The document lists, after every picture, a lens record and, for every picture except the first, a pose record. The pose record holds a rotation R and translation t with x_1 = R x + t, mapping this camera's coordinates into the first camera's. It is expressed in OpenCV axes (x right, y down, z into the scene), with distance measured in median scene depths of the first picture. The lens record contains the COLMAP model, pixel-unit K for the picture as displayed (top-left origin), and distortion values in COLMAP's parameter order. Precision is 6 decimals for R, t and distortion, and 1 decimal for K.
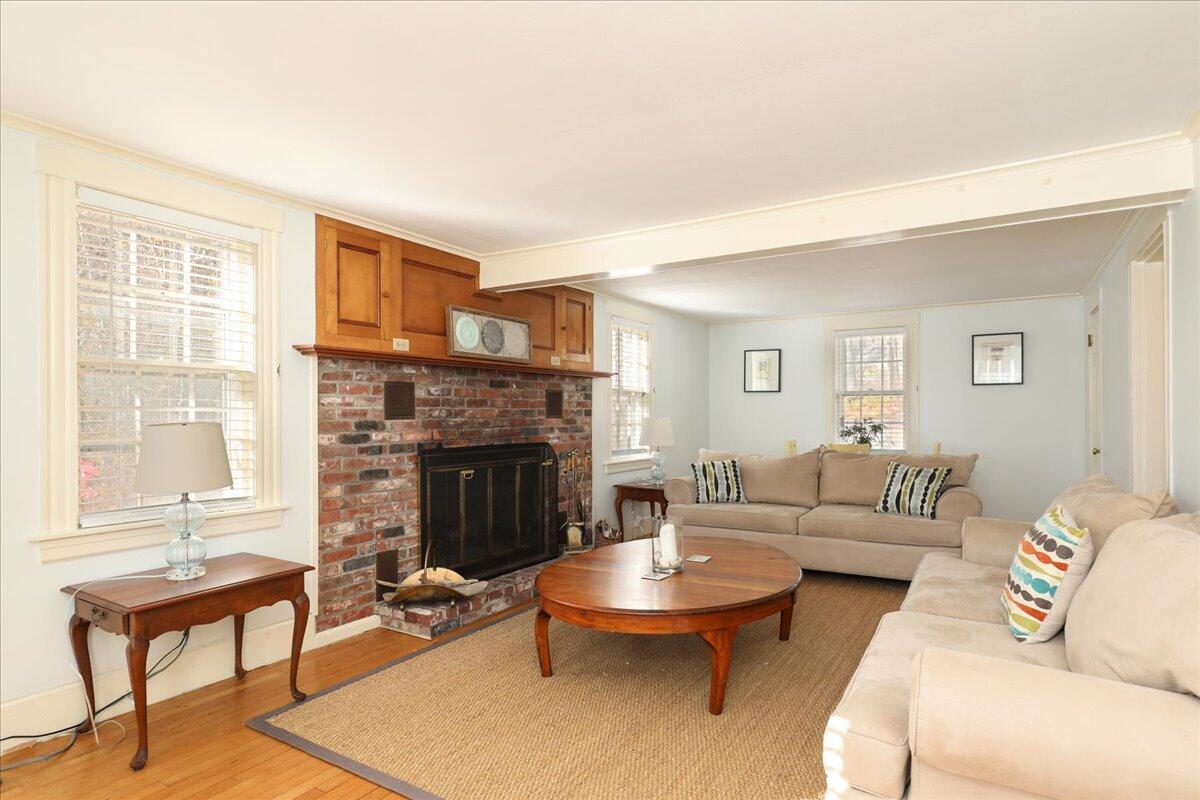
lens RADIAL K [[652.2, 0, 599.7], [0, 652.2, 414.0], [0, 0, 1]] dist [0.001153, 0.000426]
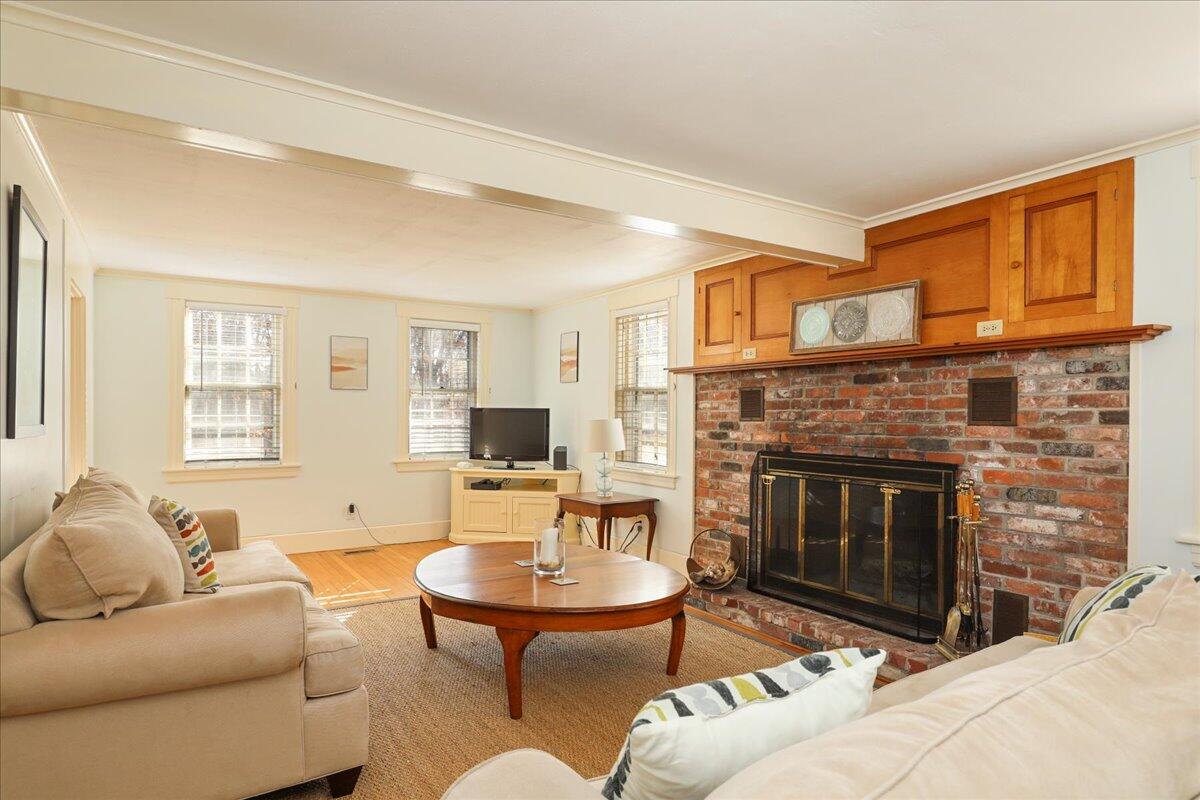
lens RADIAL K [[685.6, 0, 601.0], [0, 685.6, 417.3], [0, 0, 1]] dist [0.000656, 0.000070]
pose [[-0.430971, 0.003935, -0.902357, 0.802142], [-0.005769, 0.999958, 0.007116, -0.004705], [0.902347, 0.008272, -0.430930, 1.196248]]
